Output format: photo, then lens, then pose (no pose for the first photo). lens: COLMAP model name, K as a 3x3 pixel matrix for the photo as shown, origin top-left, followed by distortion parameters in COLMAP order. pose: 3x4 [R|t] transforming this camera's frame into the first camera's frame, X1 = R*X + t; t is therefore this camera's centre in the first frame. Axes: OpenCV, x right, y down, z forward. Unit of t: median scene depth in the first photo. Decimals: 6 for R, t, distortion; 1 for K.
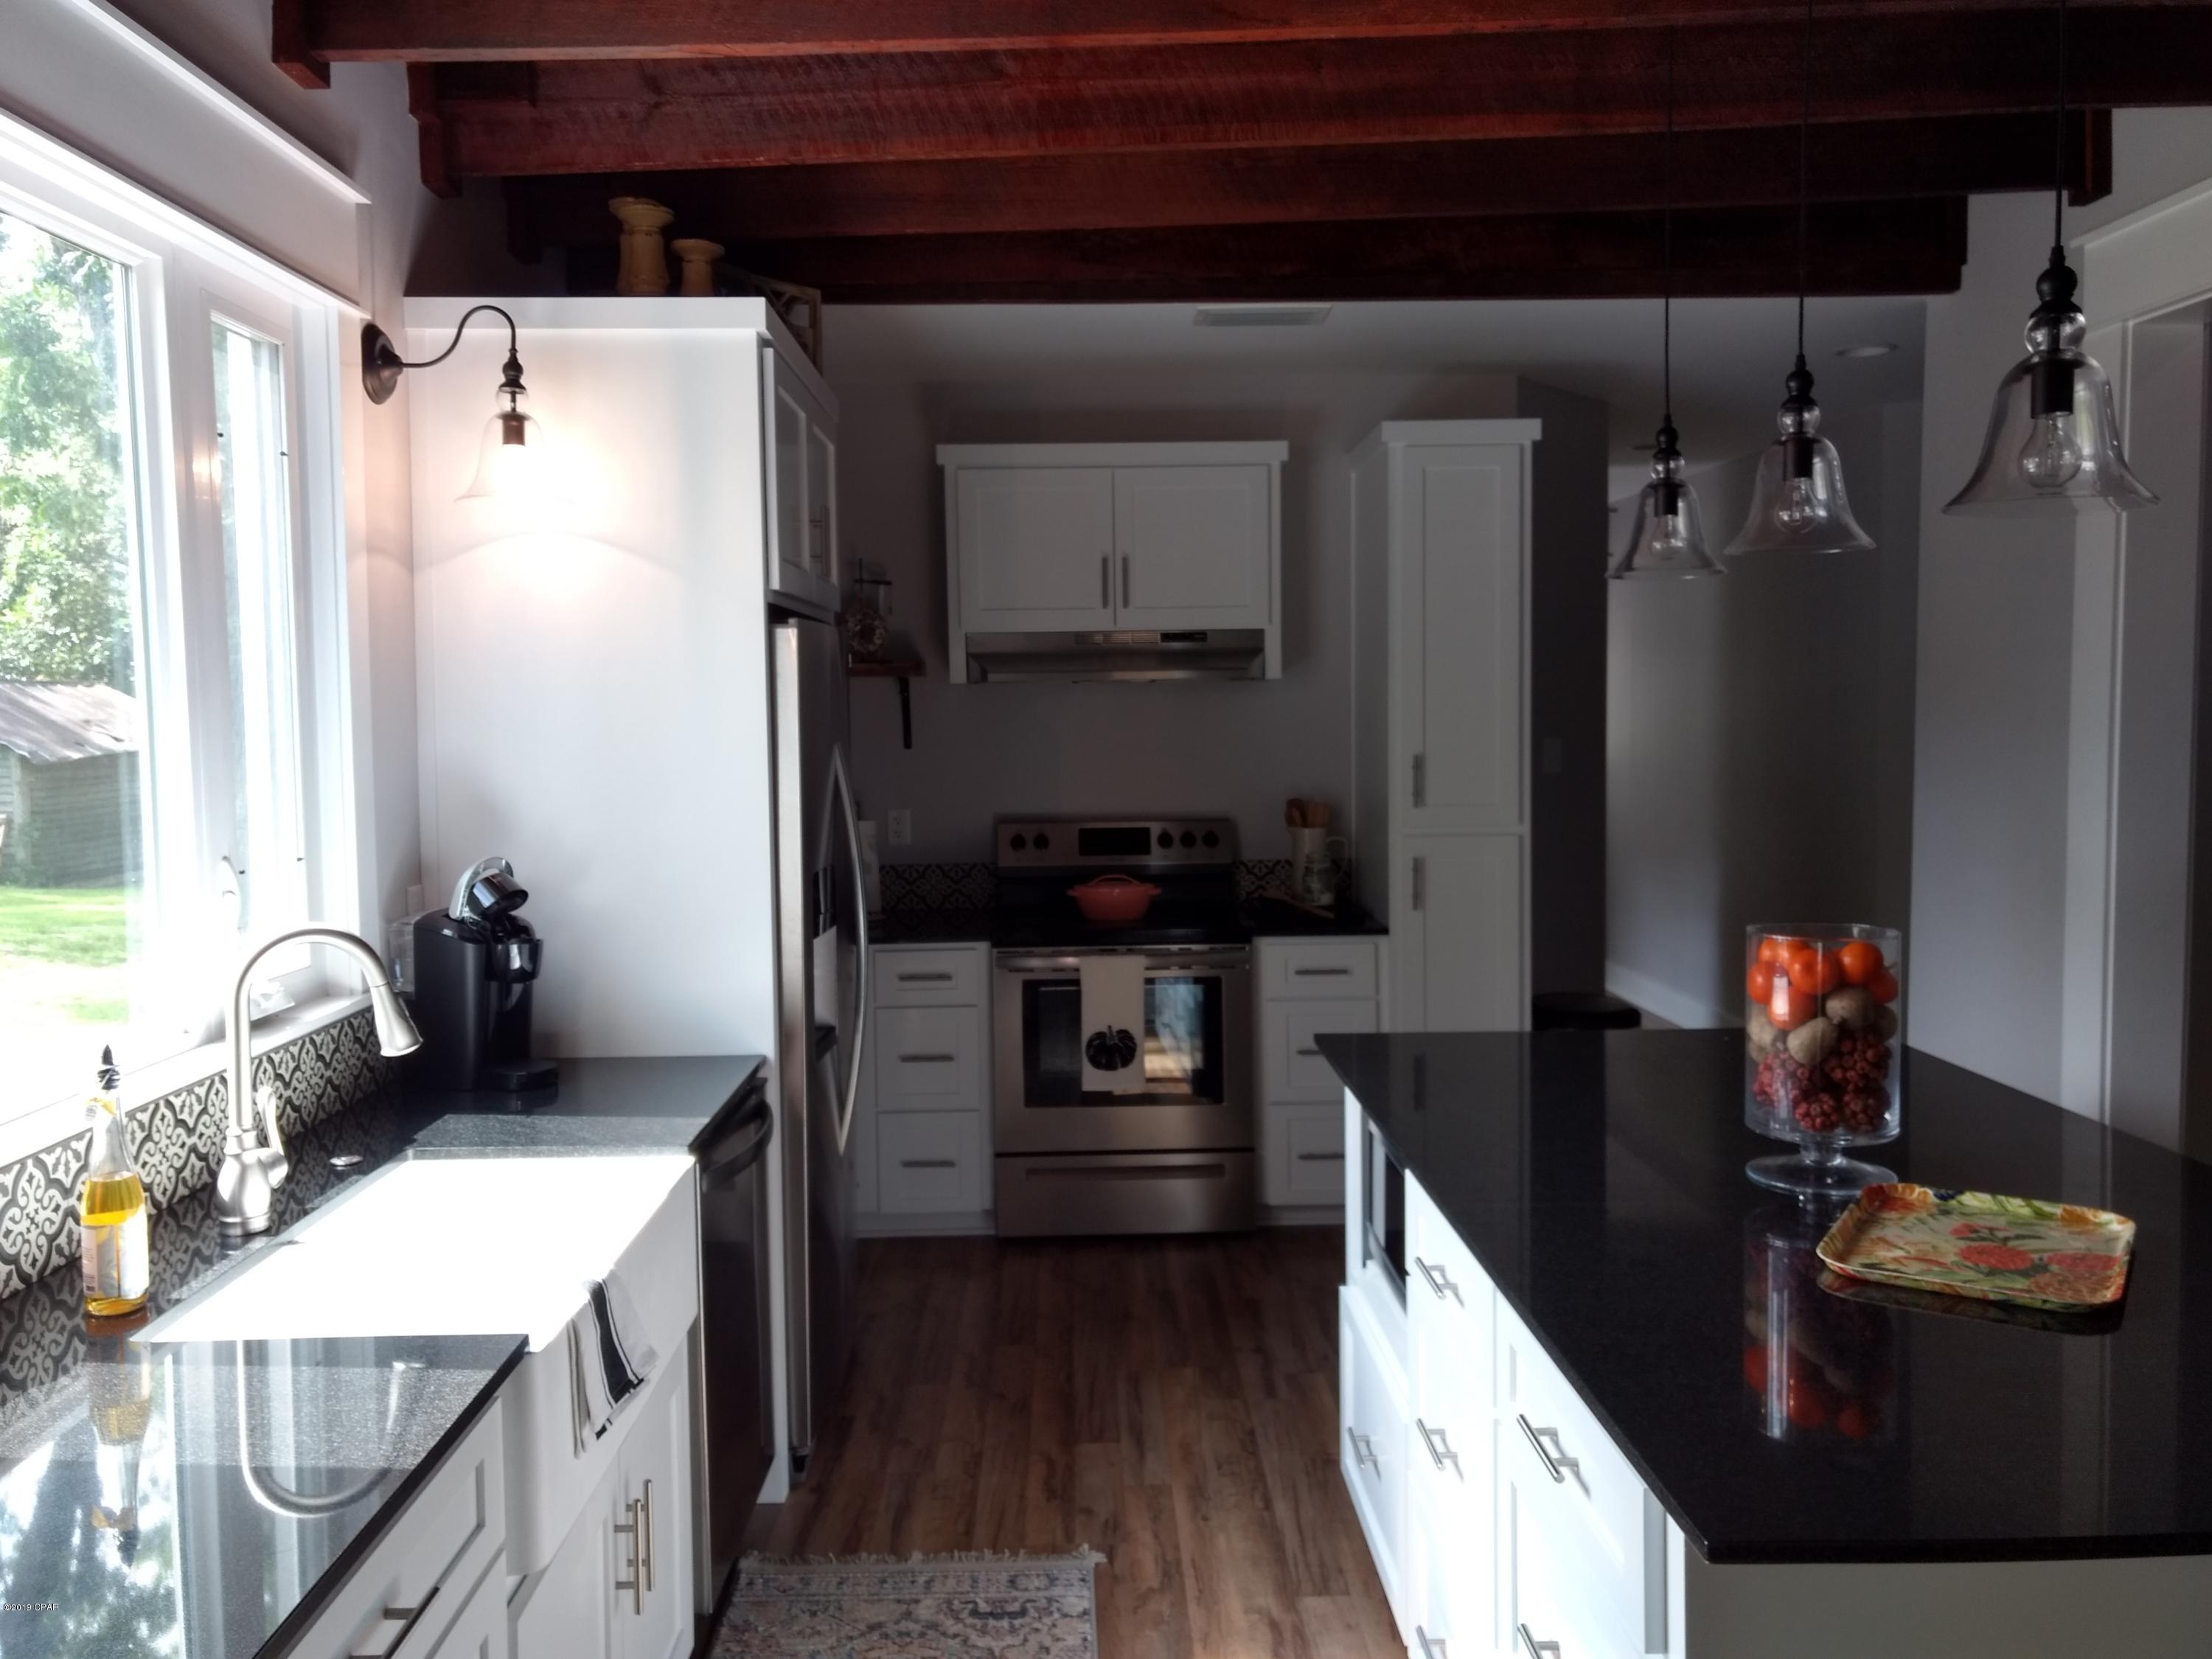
lens RADIAL K [[1756.6, 0, 1106.0], [0, 1756.6, 829.5], [0, 0, 1]] dist [0.004756, 0.005032]
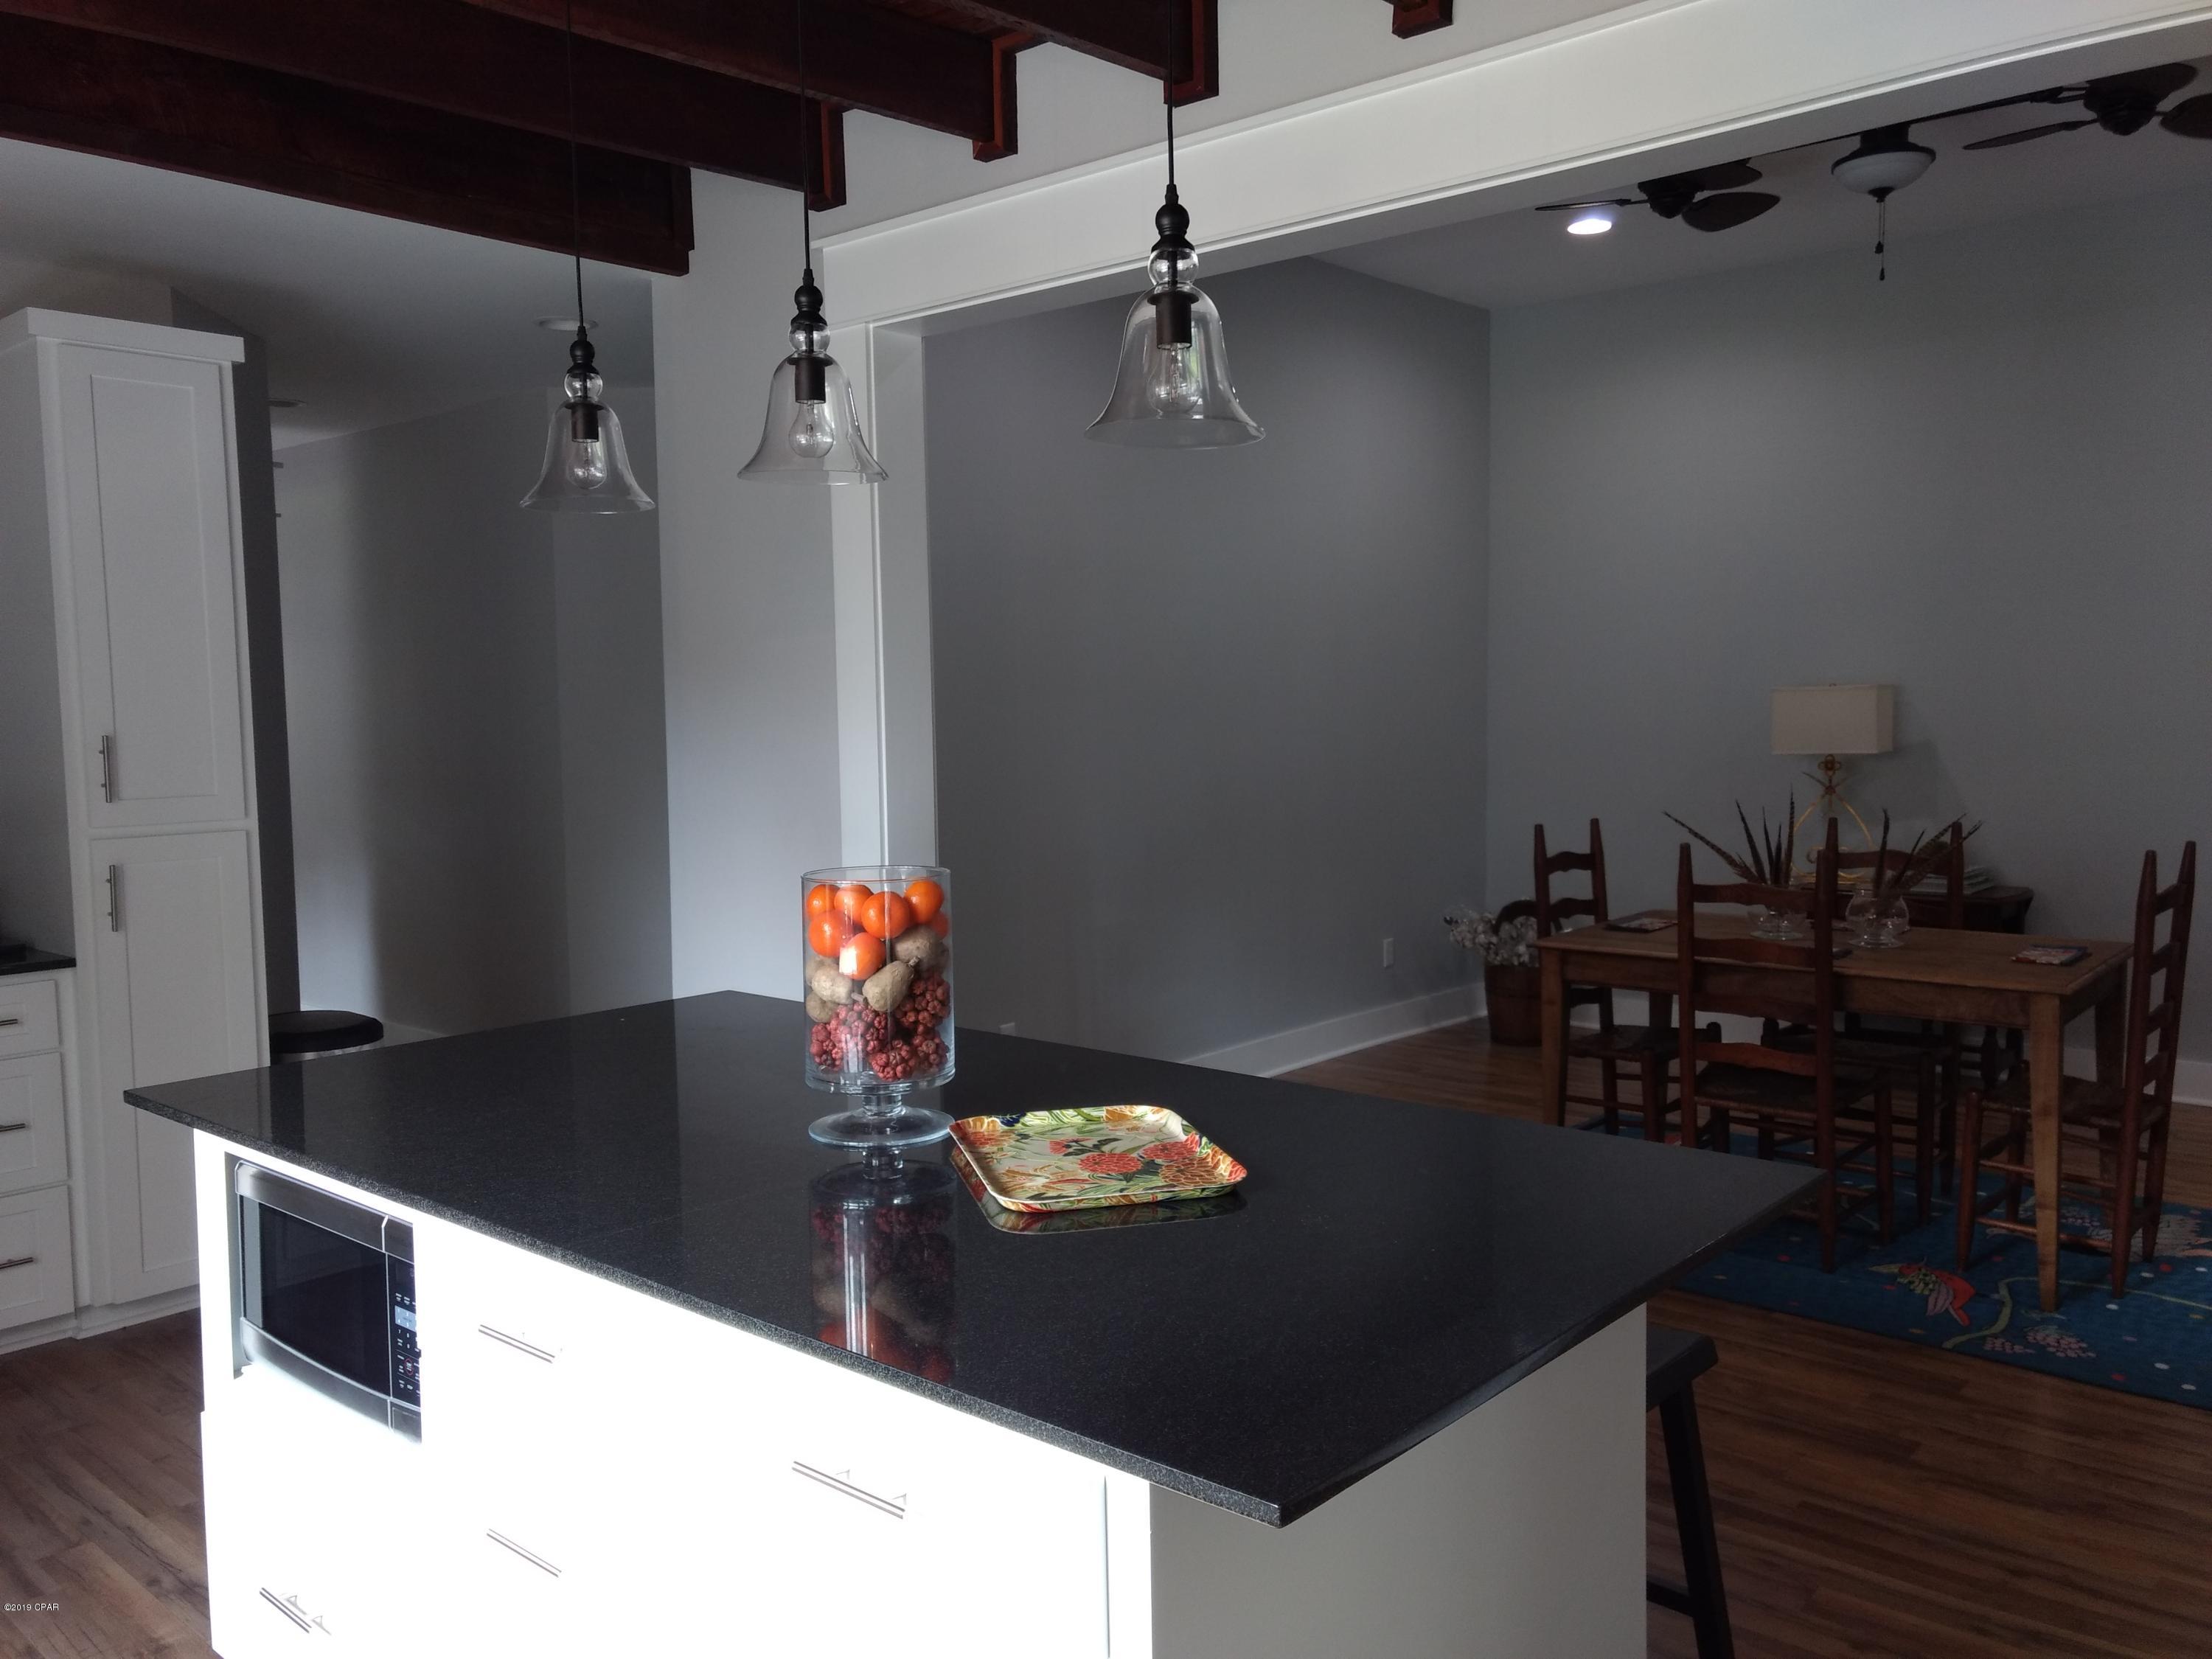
lens RADIAL K [[1710.2, 0, 1106.0], [0, 1710.2, 829.5], [0, 0, 1]] dist [0.025896, -0.006302]
pose [[0.667307, -0.055119, 0.742741, -0.208104], [0.060467, 0.997975, 0.019734, 0.023001], [-0.742325, 0.031742, 0.669288, 0.283064]]
